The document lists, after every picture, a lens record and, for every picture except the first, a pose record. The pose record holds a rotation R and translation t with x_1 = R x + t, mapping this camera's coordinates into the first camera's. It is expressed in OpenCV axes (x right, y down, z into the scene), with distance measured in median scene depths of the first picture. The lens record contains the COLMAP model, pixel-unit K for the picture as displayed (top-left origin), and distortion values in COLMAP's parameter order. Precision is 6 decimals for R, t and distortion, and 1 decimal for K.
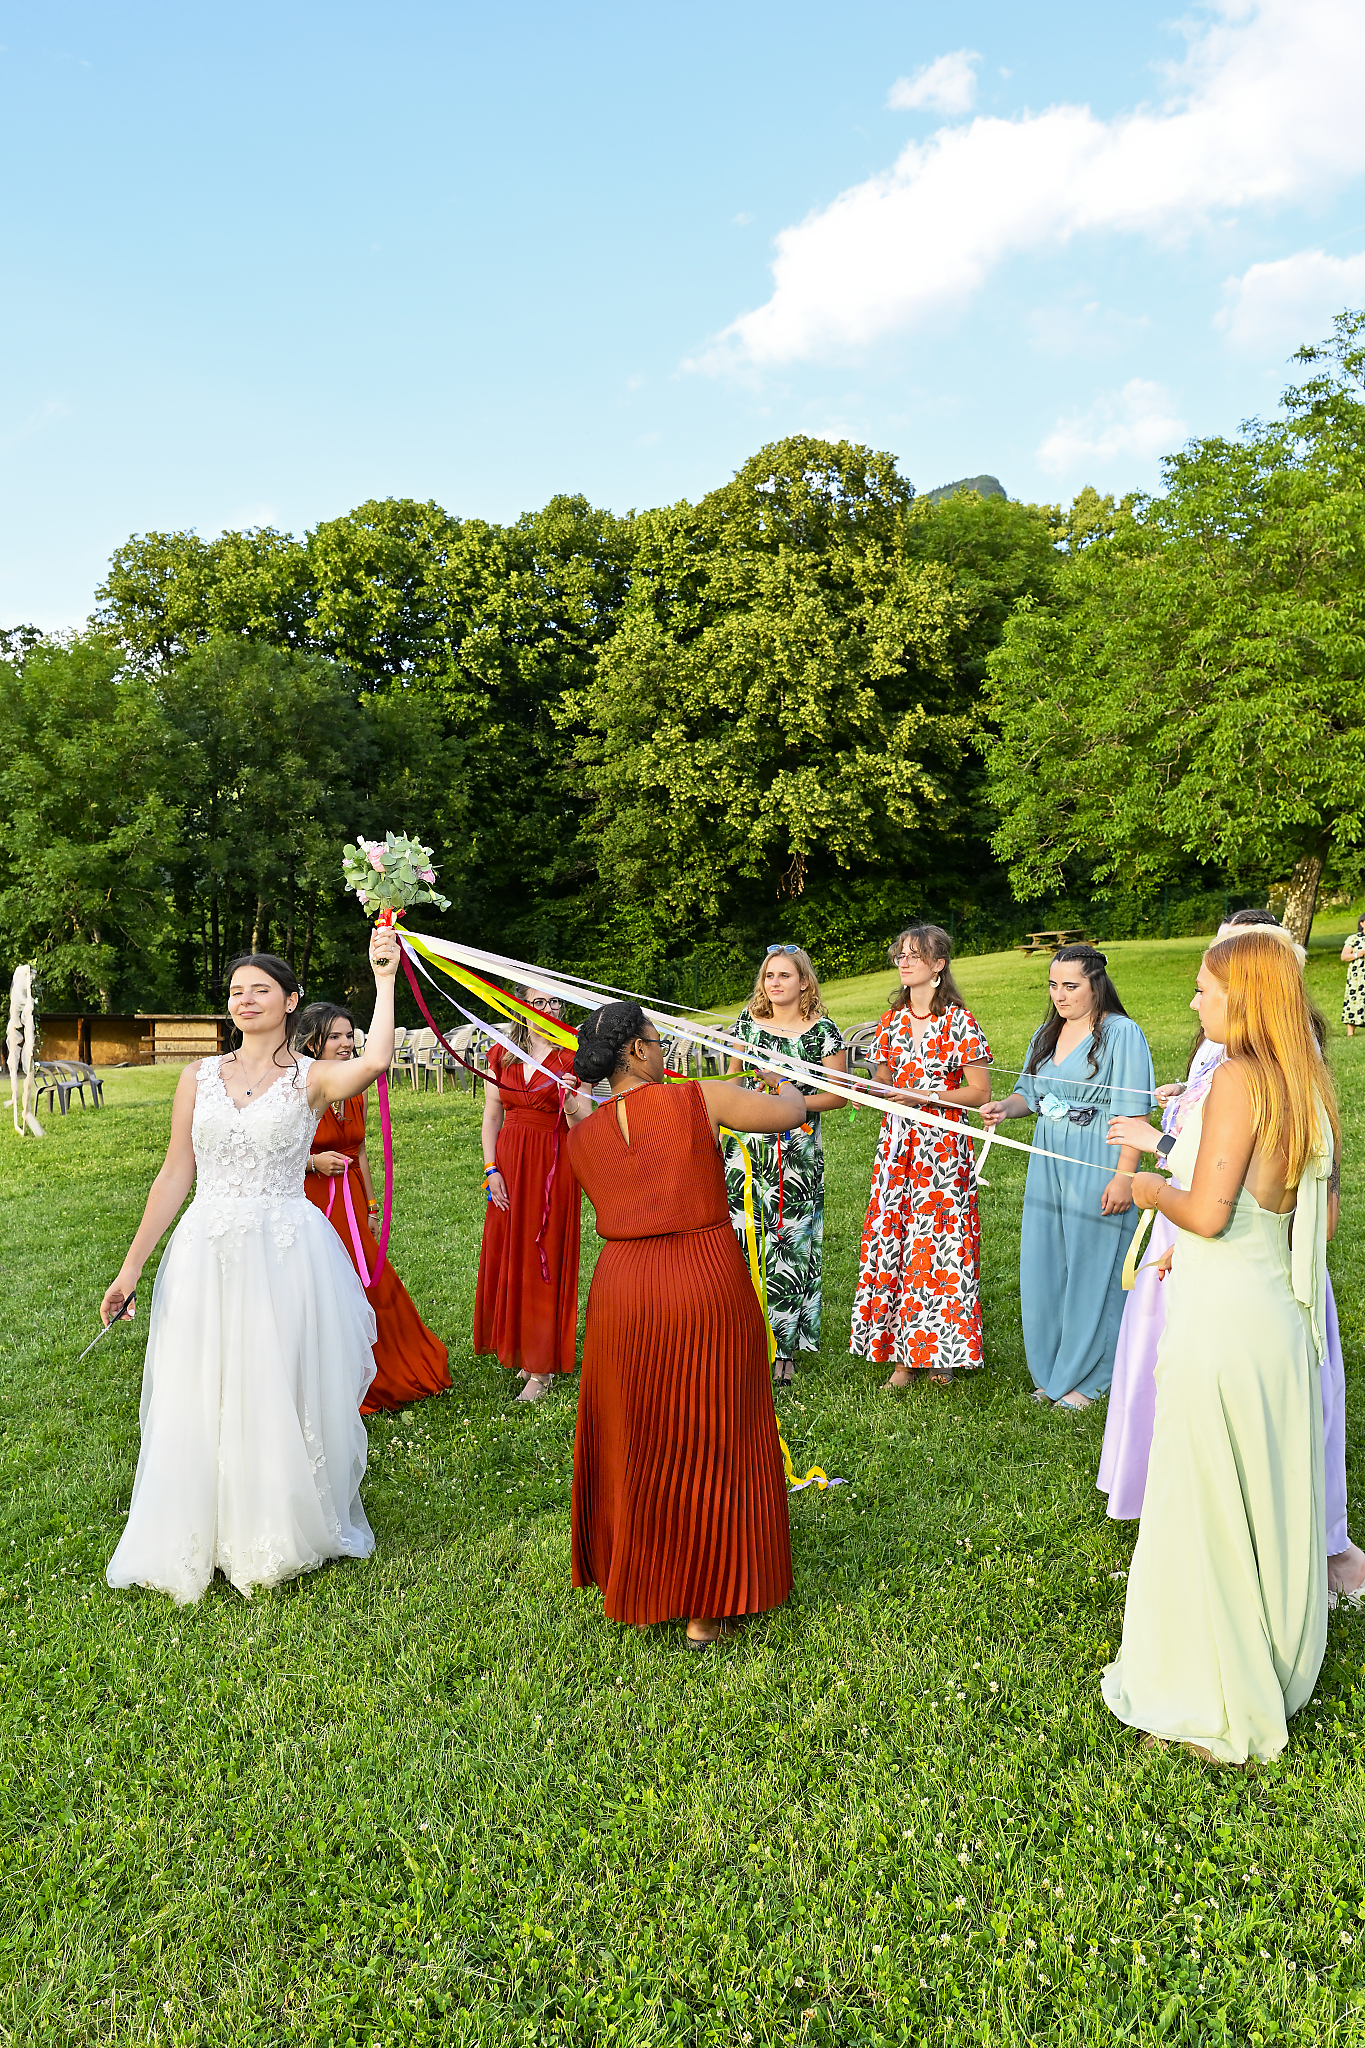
lens RADIAL K [[1435.6, 0, 682.5], [0, 1435.6, 1024.0], [0, 0, 1]] dist [0.100605, -0.044760]
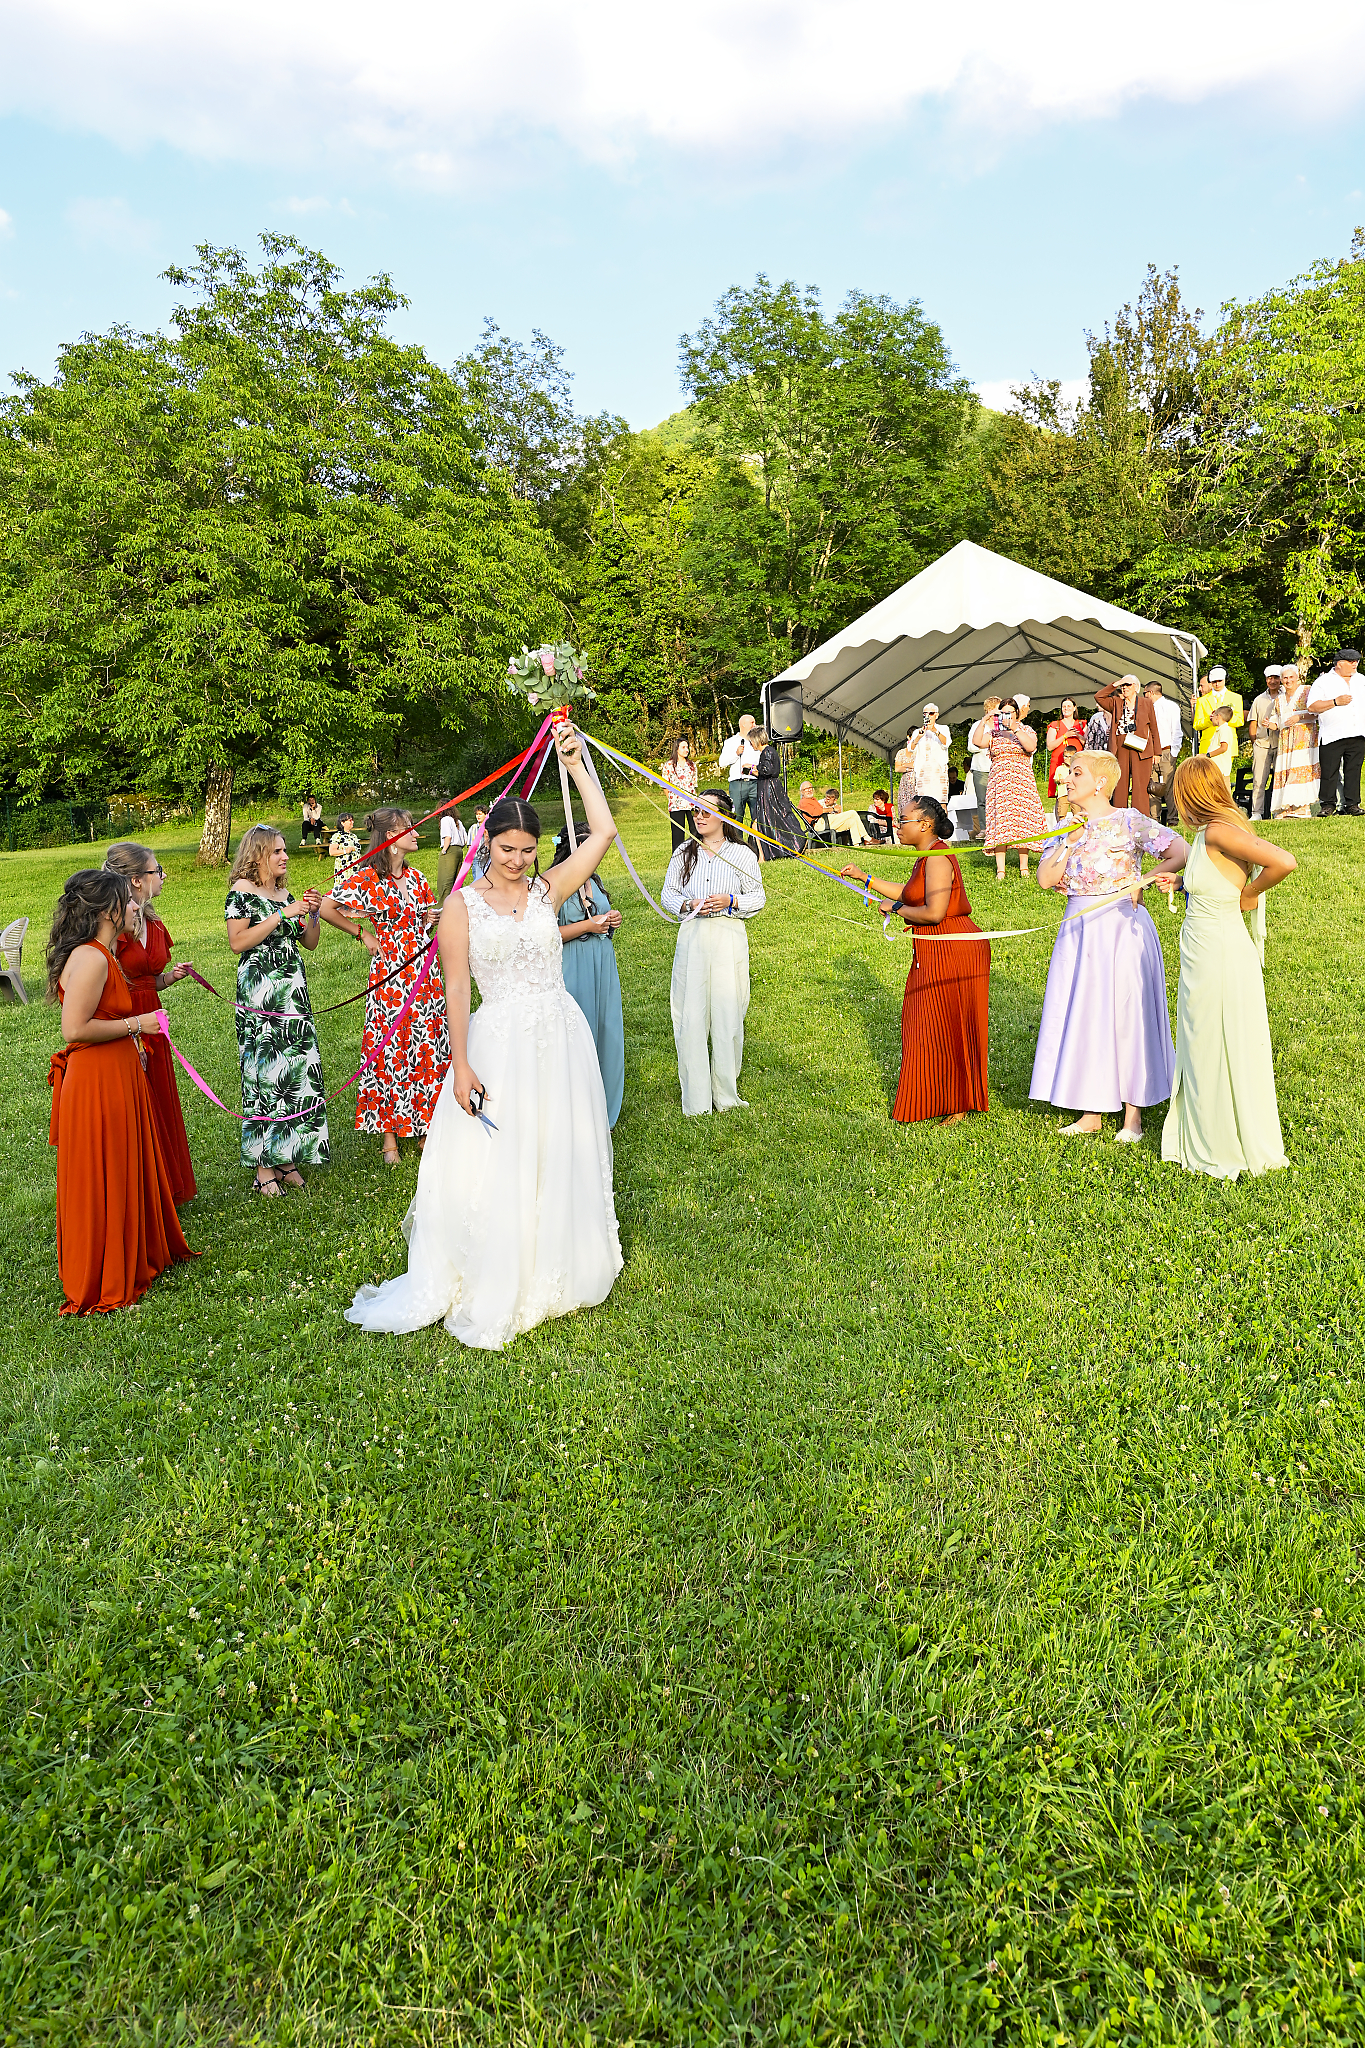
lens RADIAL K [[1435.6, 0, 682.5], [0, 1435.6, 1024.0], [0, 0, 1]] dist [0.100605, -0.044760]
pose [[0.685768, -0.113405, 0.718930, -0.142868], [0.073787, 0.993530, 0.086337, 0.007308], [-0.724070, -0.006159, 0.689699, 0.020653]]
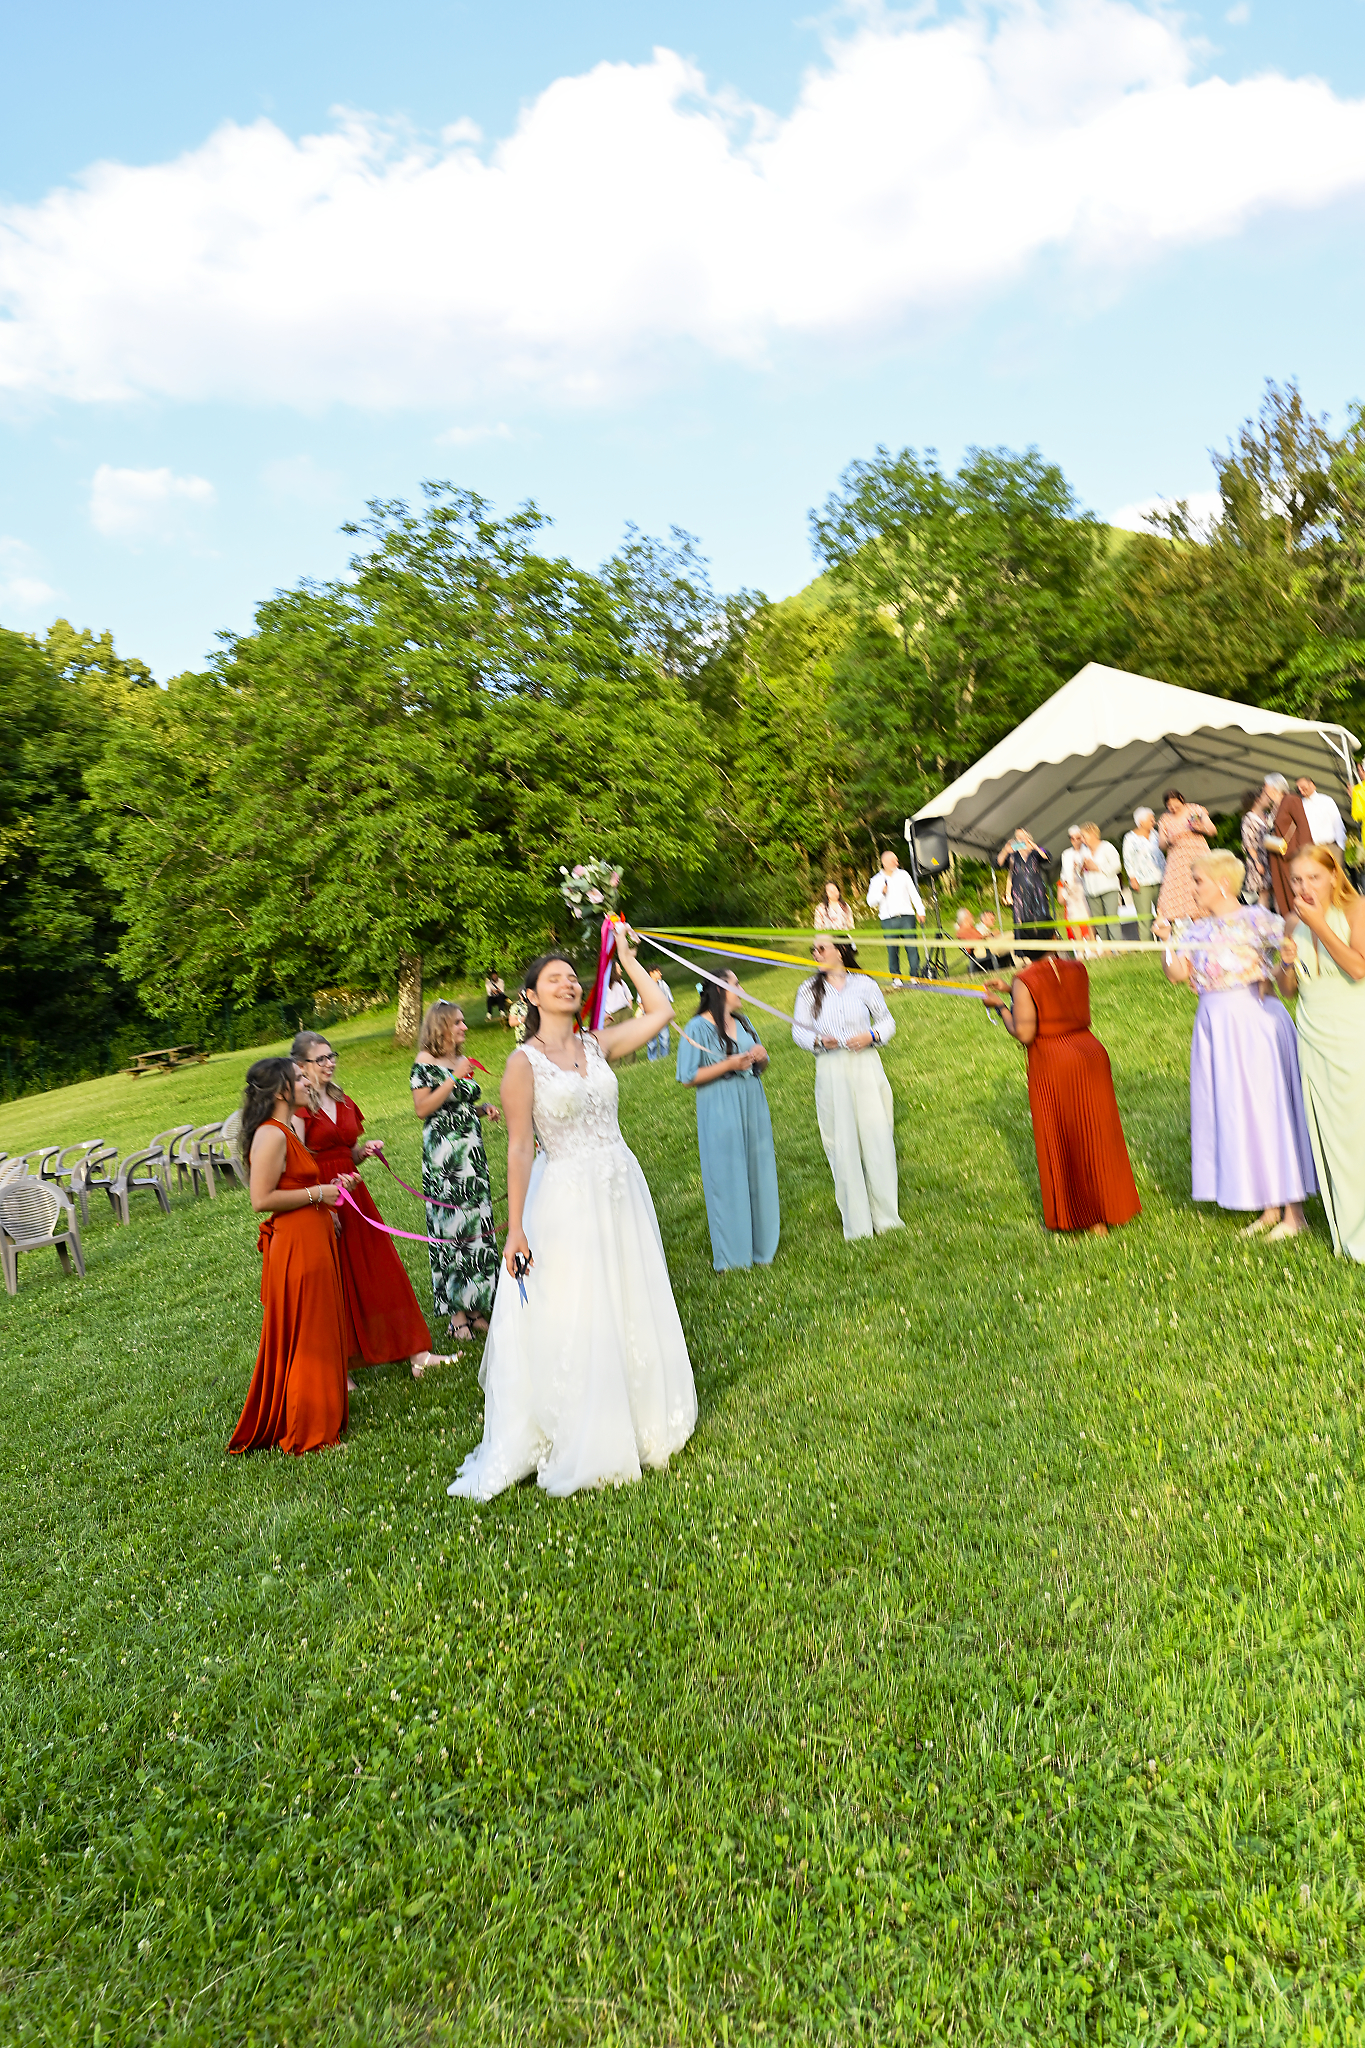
lens RADIAL K [[1435.8, 0, 682.5], [0, 1435.8, 1024.0], [0, 0, 1]] dist [0.078364, 0.001340]
pose [[0.764820, -0.107172, 0.635267, -0.148878], [0.162886, 0.986197, -0.029729, 0.009727], [-0.623312, 0.126214, 0.771720, 0.001689]]
